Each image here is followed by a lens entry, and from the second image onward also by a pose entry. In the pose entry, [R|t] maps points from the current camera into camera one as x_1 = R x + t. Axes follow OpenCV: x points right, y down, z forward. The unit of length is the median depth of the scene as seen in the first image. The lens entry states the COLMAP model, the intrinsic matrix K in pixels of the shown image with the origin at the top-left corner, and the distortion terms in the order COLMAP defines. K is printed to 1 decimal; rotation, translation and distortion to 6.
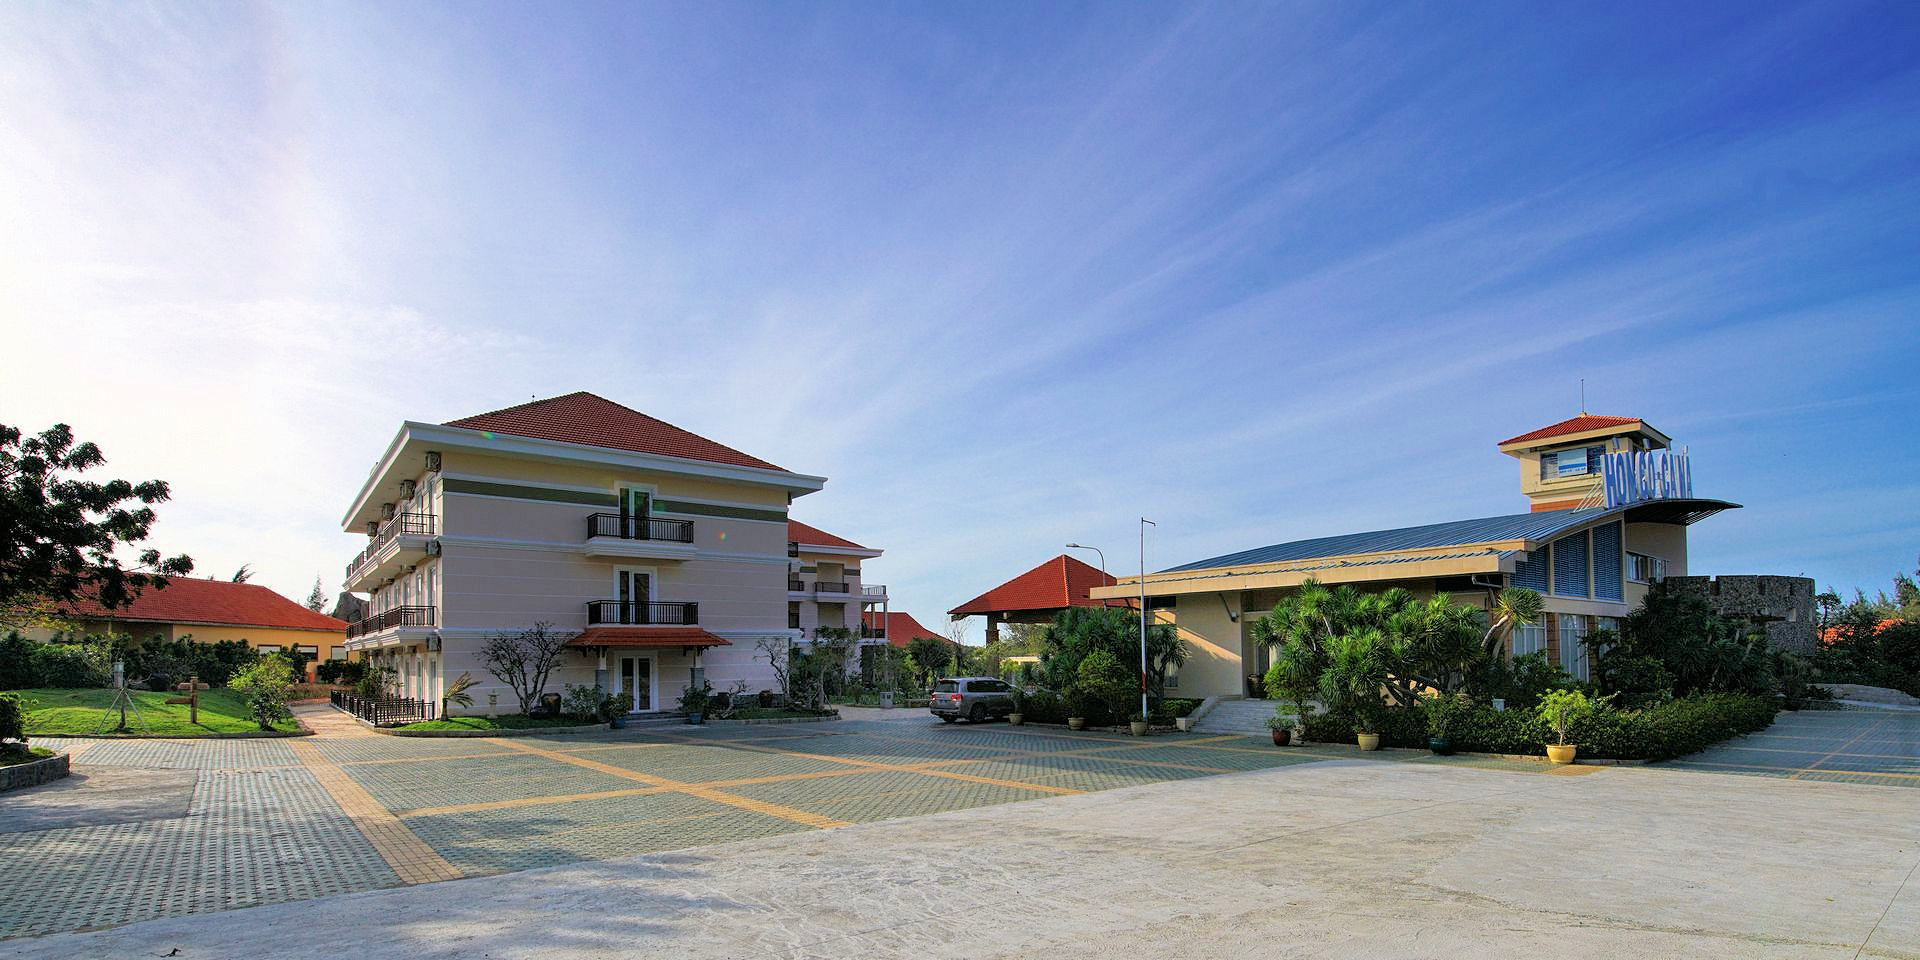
lens RADIAL K [[830.0, 0, 957.2], [0, 830.0, 631.1], [0, 0, 1]] dist [0.000652, -0.017300]
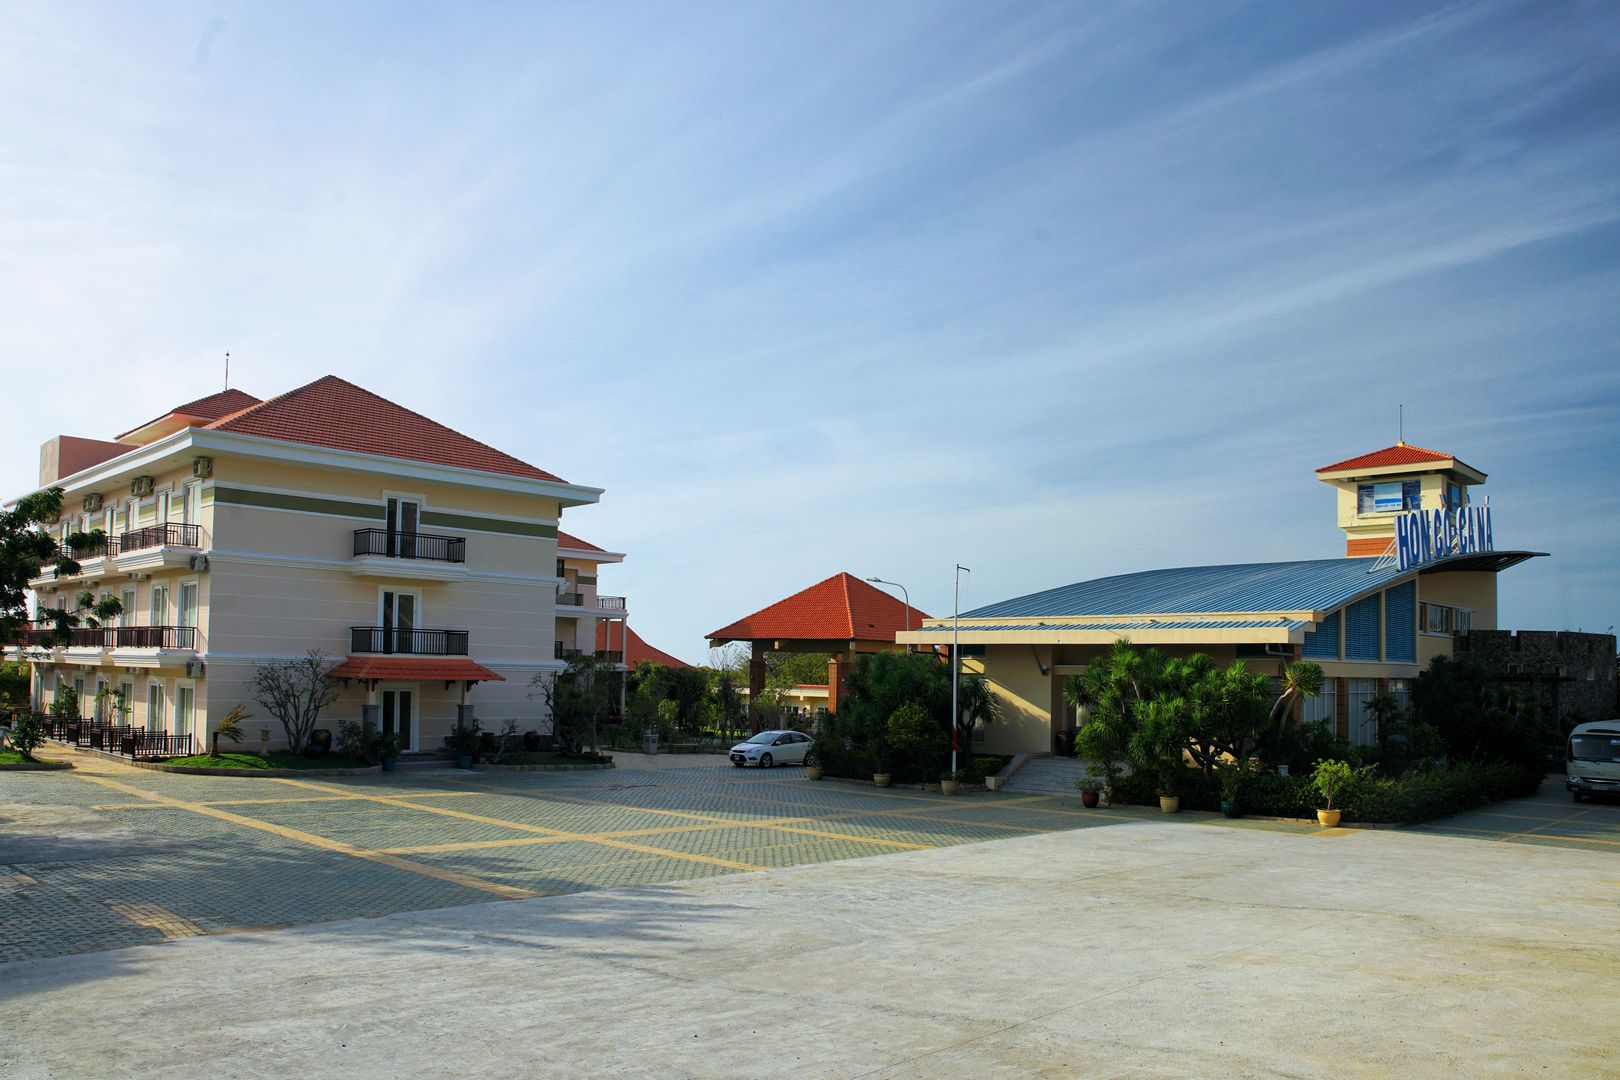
lens RADIAL K [[1186.6, 0, 810.0], [0, 1186.6, 540.0], [0, 0, 1]] dist [-0.119111, 0.085848]
pose [[0.987880, 0.053467, 0.145720, -0.145585], [-0.042281, 0.995993, -0.078804, -0.050120], [-0.149350, 0.071688, 0.986182, -0.322774]]
